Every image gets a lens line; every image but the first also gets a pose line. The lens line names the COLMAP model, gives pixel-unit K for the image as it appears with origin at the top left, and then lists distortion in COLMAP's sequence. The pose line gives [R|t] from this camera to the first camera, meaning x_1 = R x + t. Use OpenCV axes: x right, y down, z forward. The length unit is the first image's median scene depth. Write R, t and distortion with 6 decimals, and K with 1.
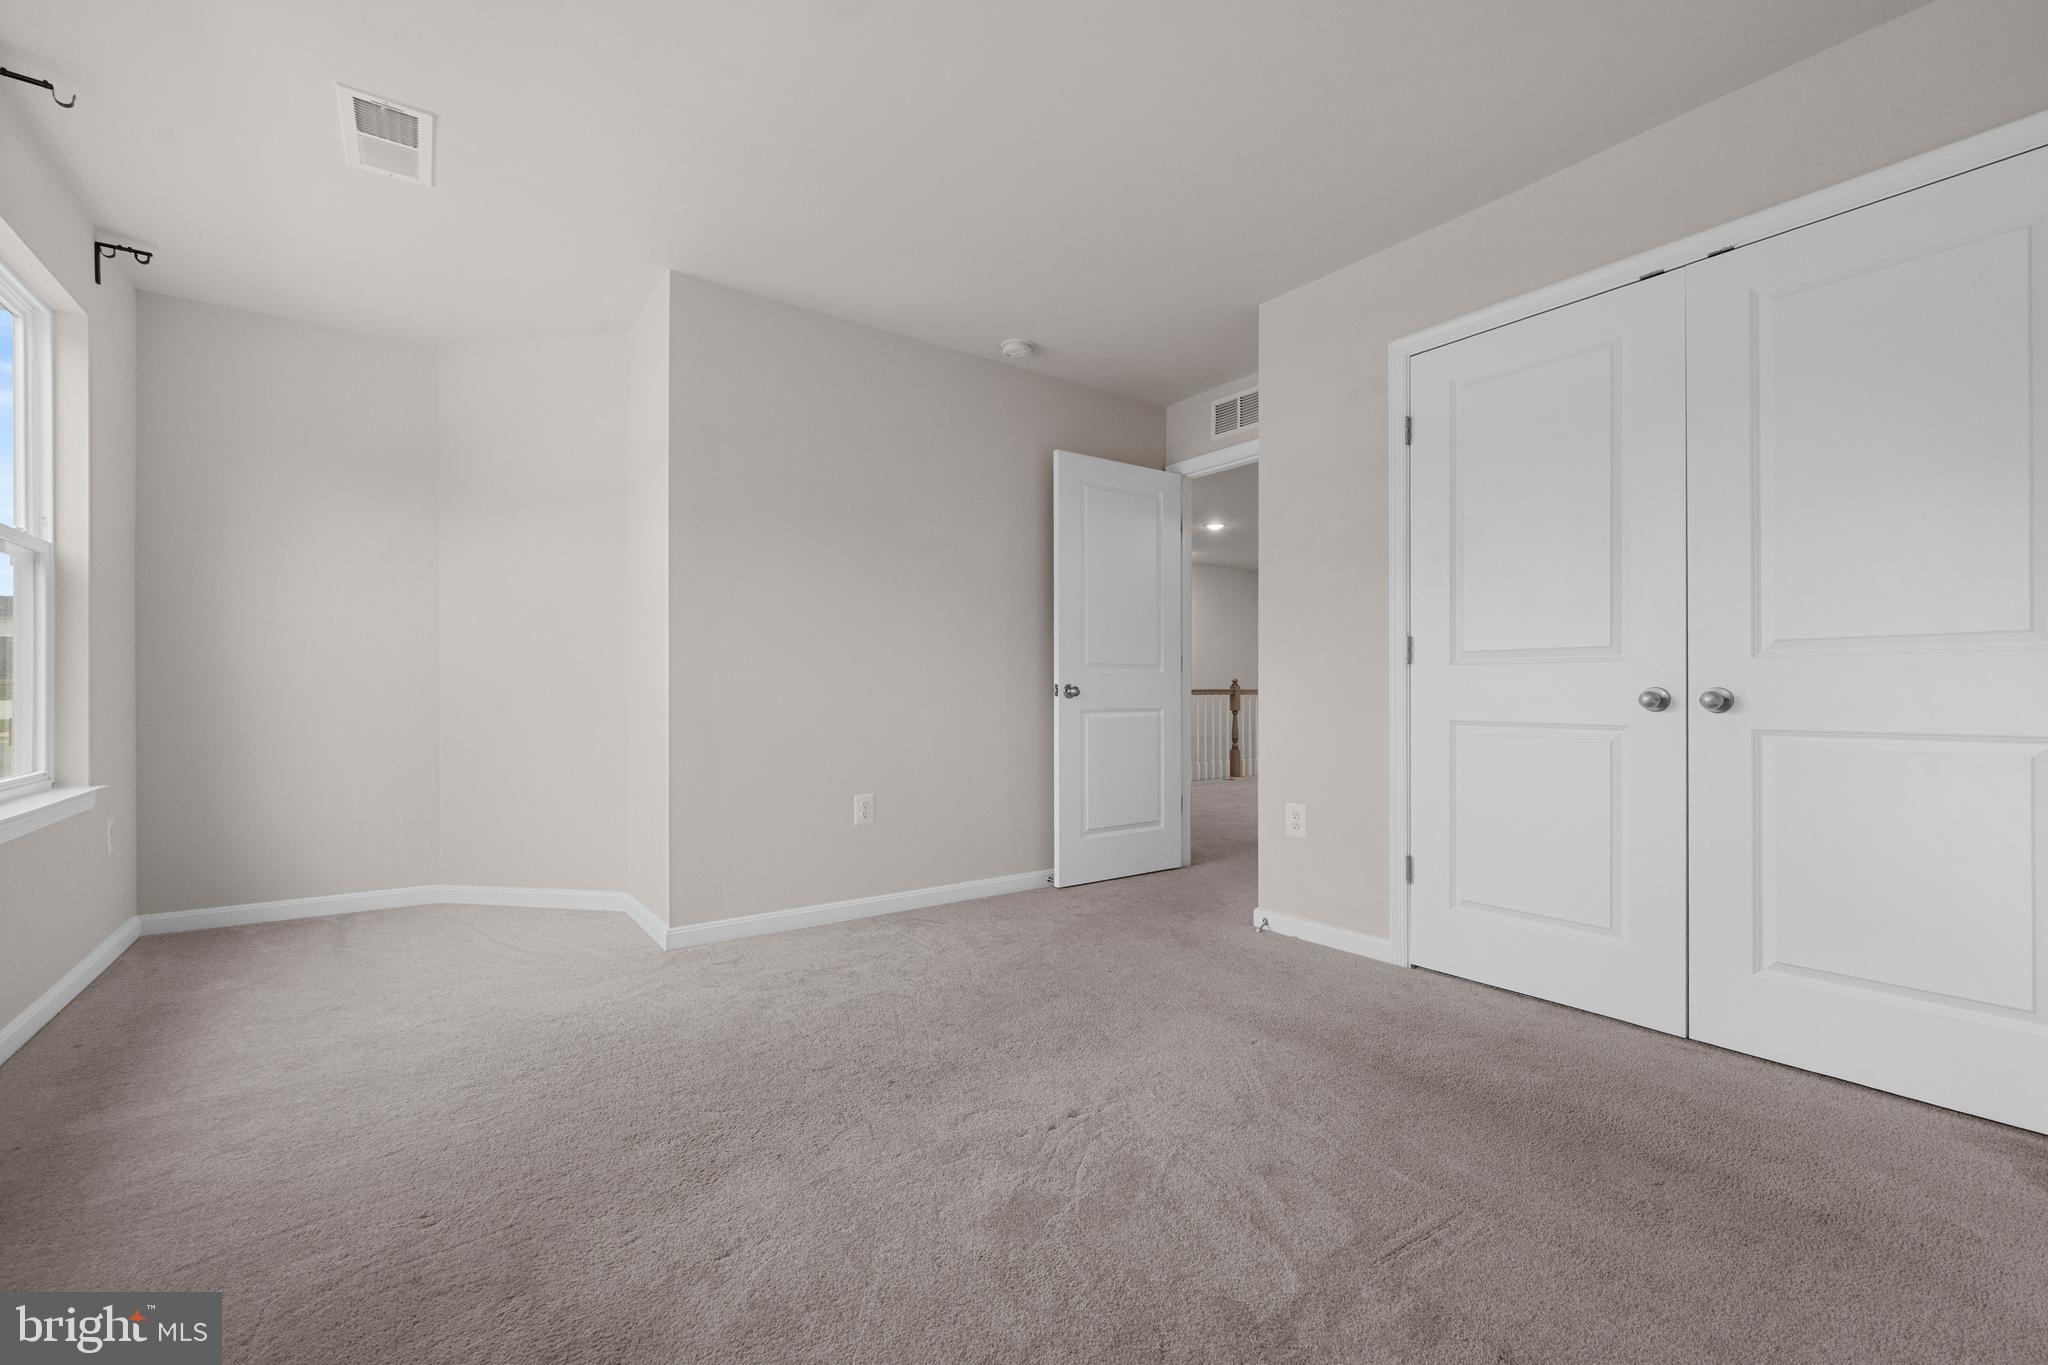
lens RADIAL K [[864.5, 0, 1028.5], [0, 864.5, 691.0], [0, 0, 1]] dist [0.002176, 0.000075]
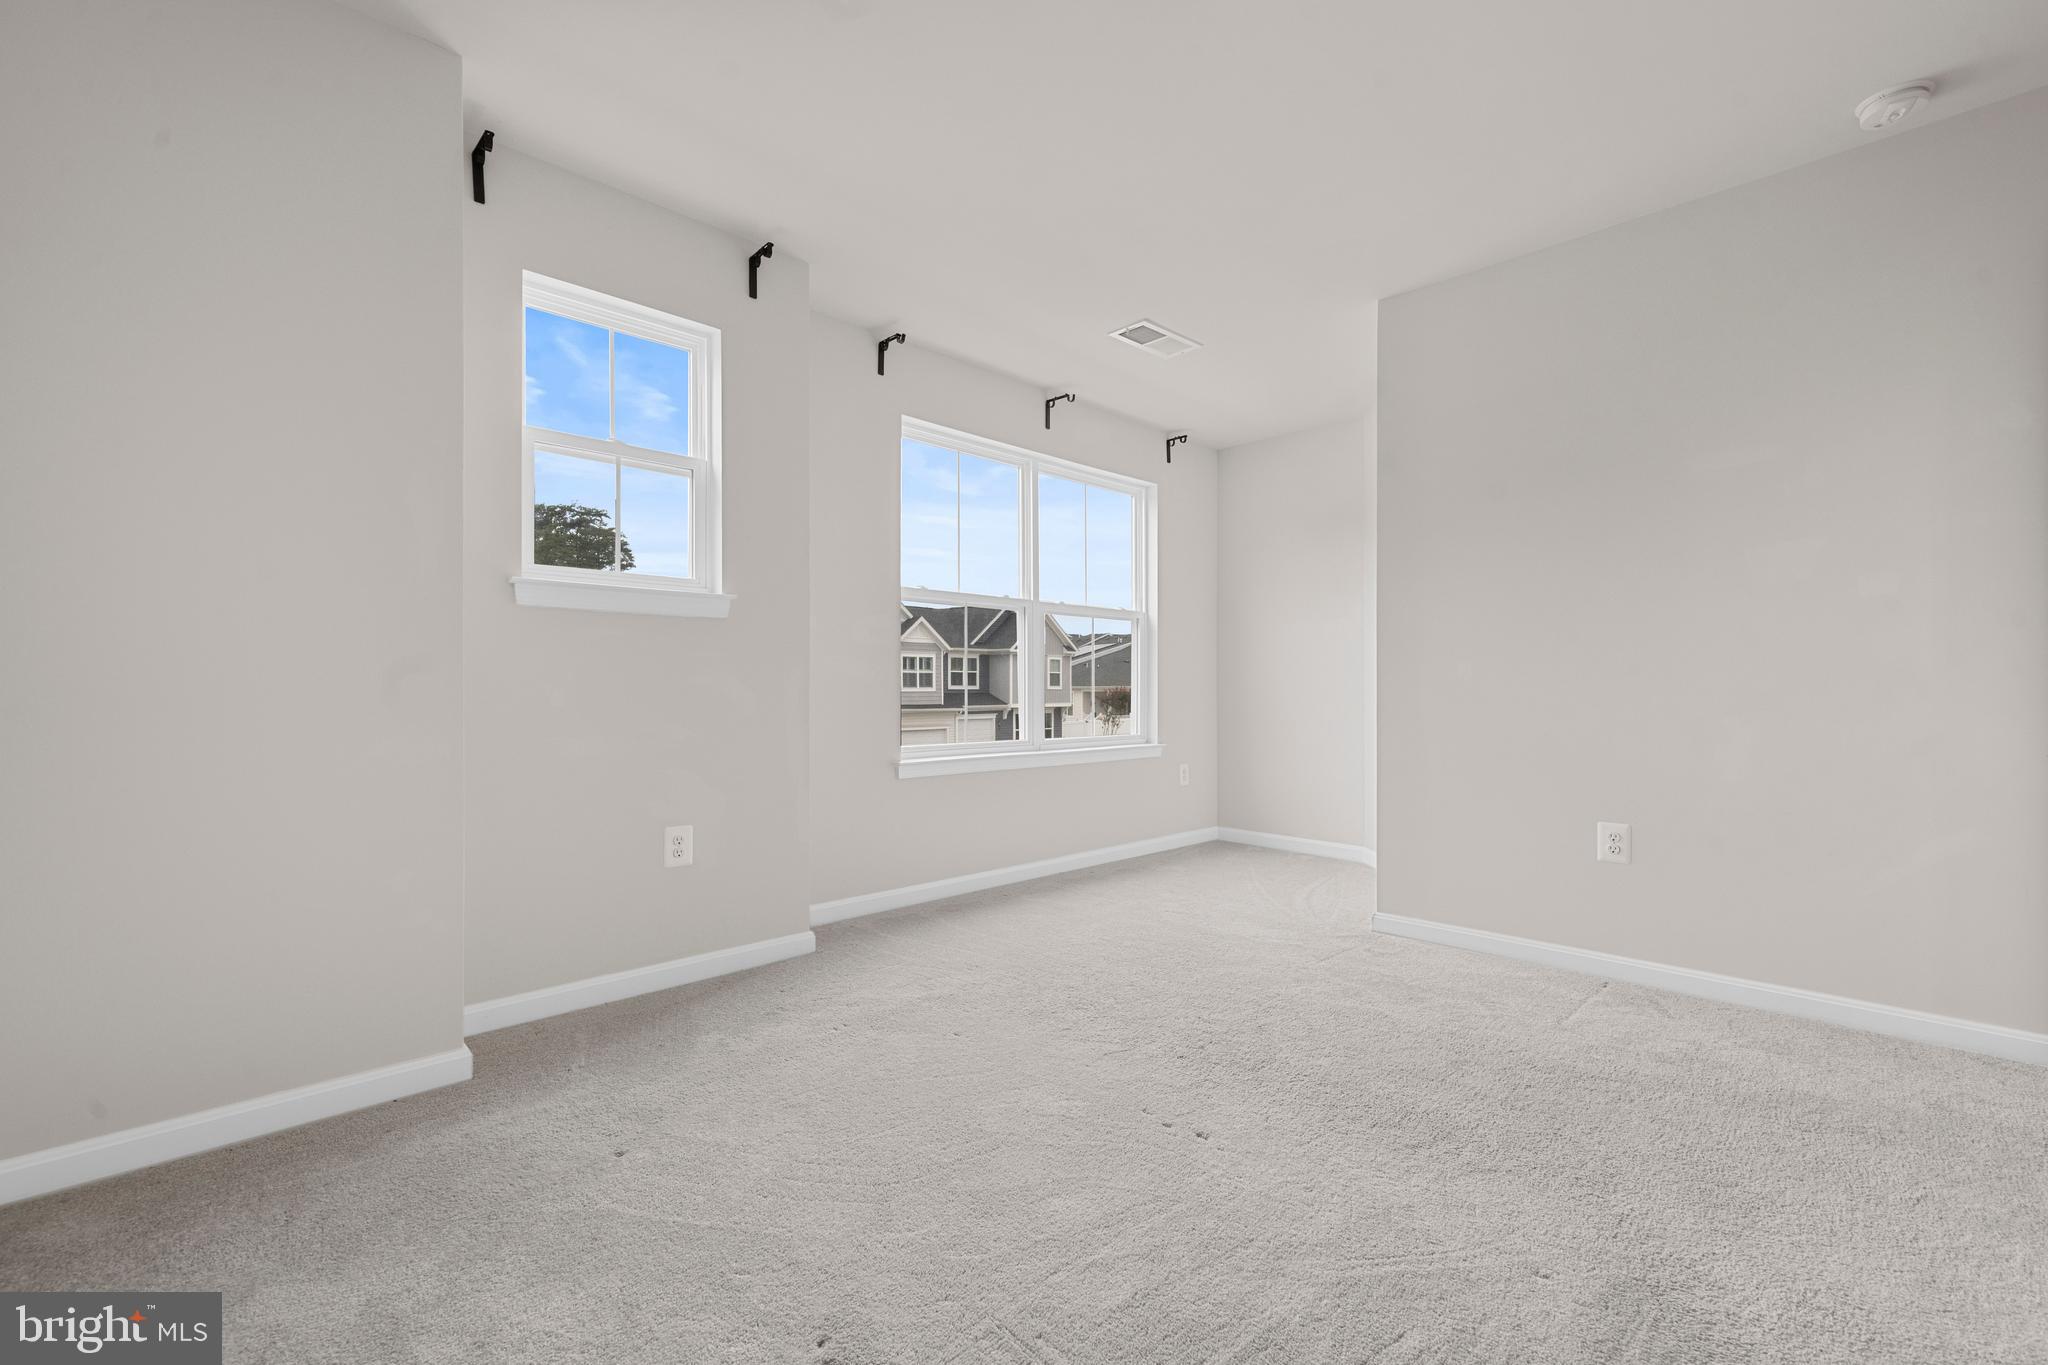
lens RADIAL K [[864.5, 0, 1026.8], [0, 864.5, 691.1], [0, 0, 1]] dist [0.002176, 0.000075]
pose [[0.144574, -0.001024, -0.989493, 0.542299], [-0.003295, 0.999993, -0.001516, 0.002504], [0.989488, 0.003479, 0.144570, 0.378934]]
